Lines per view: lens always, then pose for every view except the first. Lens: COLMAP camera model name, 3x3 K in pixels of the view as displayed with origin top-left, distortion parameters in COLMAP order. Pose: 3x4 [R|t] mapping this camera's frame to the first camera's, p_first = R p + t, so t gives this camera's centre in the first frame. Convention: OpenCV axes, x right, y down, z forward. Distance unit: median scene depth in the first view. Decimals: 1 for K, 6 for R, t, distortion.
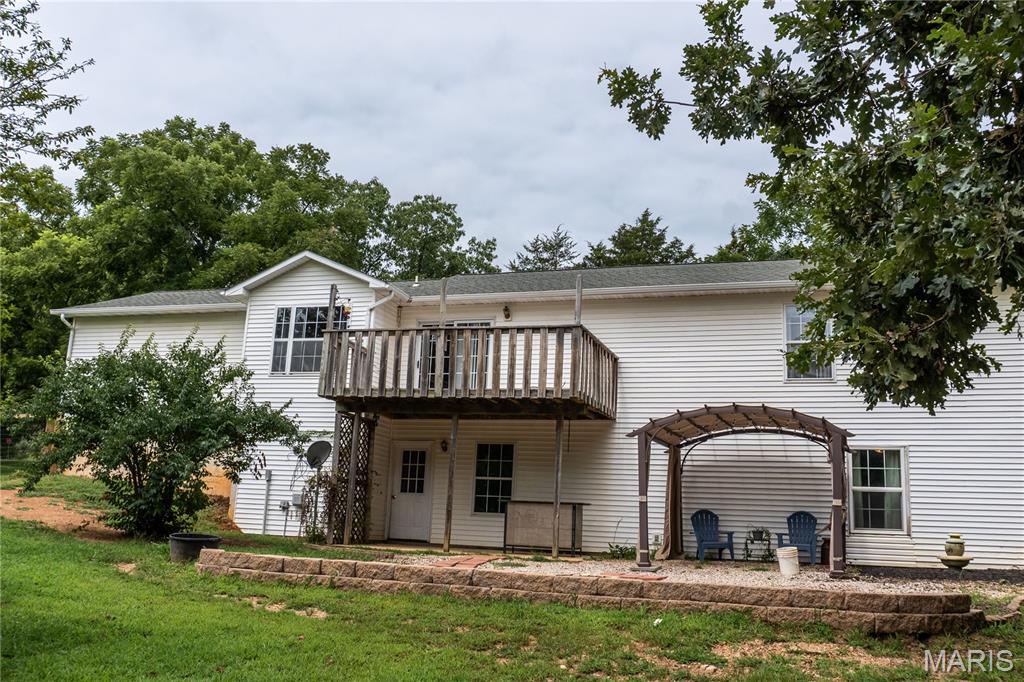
lens RADIAL K [[963.5, 0, 520.9], [0, 963.5, 335.9], [0, 0, 1]] dist [-0.053747, 0.000000]
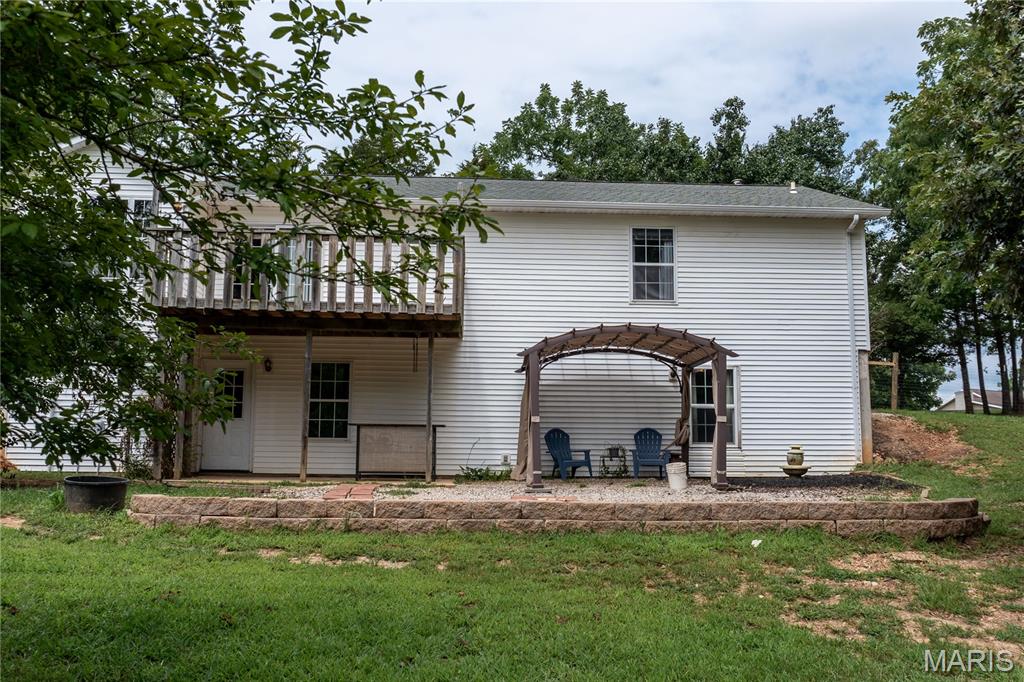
lens RADIAL K [[963.5, 0, 511.7], [0, 963.5, 350.0], [0, 0, 1]] dist [-0.053747, 0.000000]
pose [[0.920169, 0.005034, 0.391490, -0.252253], [-0.043868, 0.994946, 0.090316, 0.011260], [-0.389057, -0.100280, 0.915739, 0.110355]]
